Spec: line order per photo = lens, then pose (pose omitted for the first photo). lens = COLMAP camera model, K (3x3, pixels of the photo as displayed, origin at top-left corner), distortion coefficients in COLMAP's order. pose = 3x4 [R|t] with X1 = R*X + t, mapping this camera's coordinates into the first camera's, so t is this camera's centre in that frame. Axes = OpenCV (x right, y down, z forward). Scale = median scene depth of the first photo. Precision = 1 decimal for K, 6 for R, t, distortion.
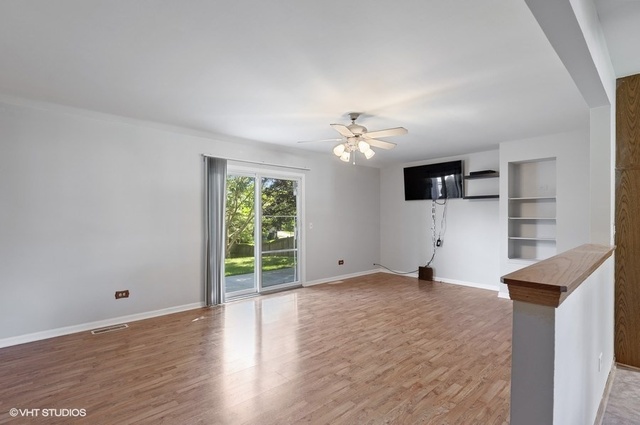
lens RADIAL K [[313.2, 0, 320.2], [0, 313.2, 217.6], [0, 0, 1]] dist [0.000014, -0.000289]
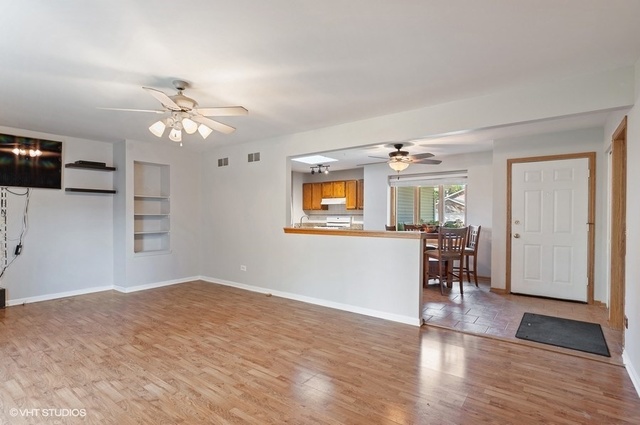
lens RADIAL K [[313.2, 0, 320.2], [0, 313.2, 217.6], [0, 0, 1]] dist [0.000014, -0.000289]
pose [[-0.168788, -0.009162, 0.985610, -0.763529], [-0.000118, 0.999957, 0.009275, 0.004342], [-0.985652, 0.001449, -0.168782, 0.813018]]
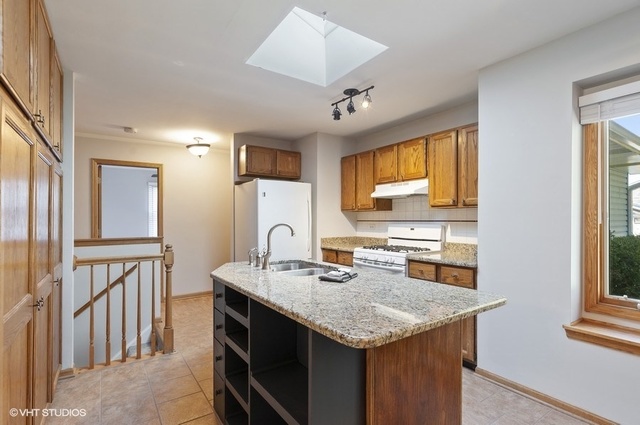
lens RADIAL K [[313.2, 0, 320.2], [0, 313.2, 217.6], [0, 0, 1]] dist [0.000014, -0.000289]
pose [[0.152219, 0.005443, 0.988332, 0.573348], [0.001805, 0.999982, -0.005786, 0.000081], [-0.988345, 0.002665, 0.152207, 0.396051]]
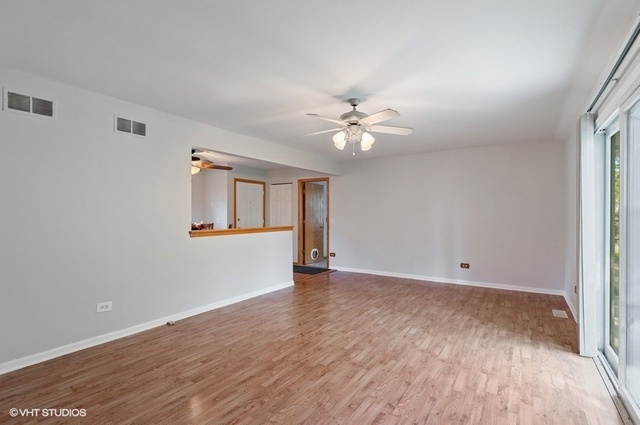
lens RADIAL K [[311.9, 0, 303.7], [0, 311.9, 213.8], [0, 0, 1]] dist [0.001678, 0.000146]
pose [[-0.983202, 0.000701, -0.182521, 0.430488], [0.000947, 0.999999, -0.001265, 0.000497], [0.182520, -0.001417, -0.983201, 1.926369]]
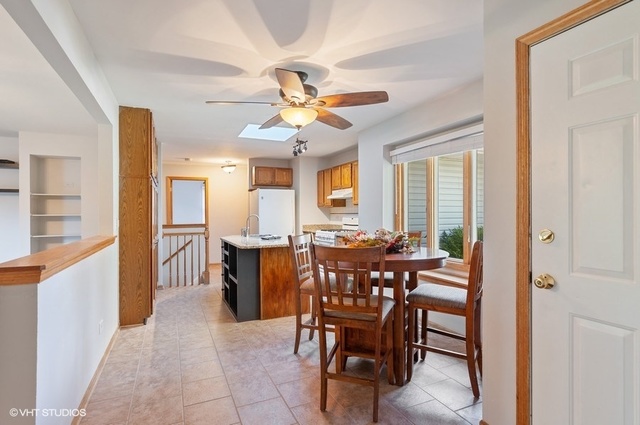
lens RADIAL K [[322.3, 0, 320.0], [0, 322.3, 212.5], [0, 0, 1]] dist [-0.002822, -0.000554]
pose [[0.316183, -0.000343, 0.948698, -0.035586], [0.007784, 0.999967, -0.002233, 0.003446], [-0.948666, 0.008091, 0.316176, -0.145963]]
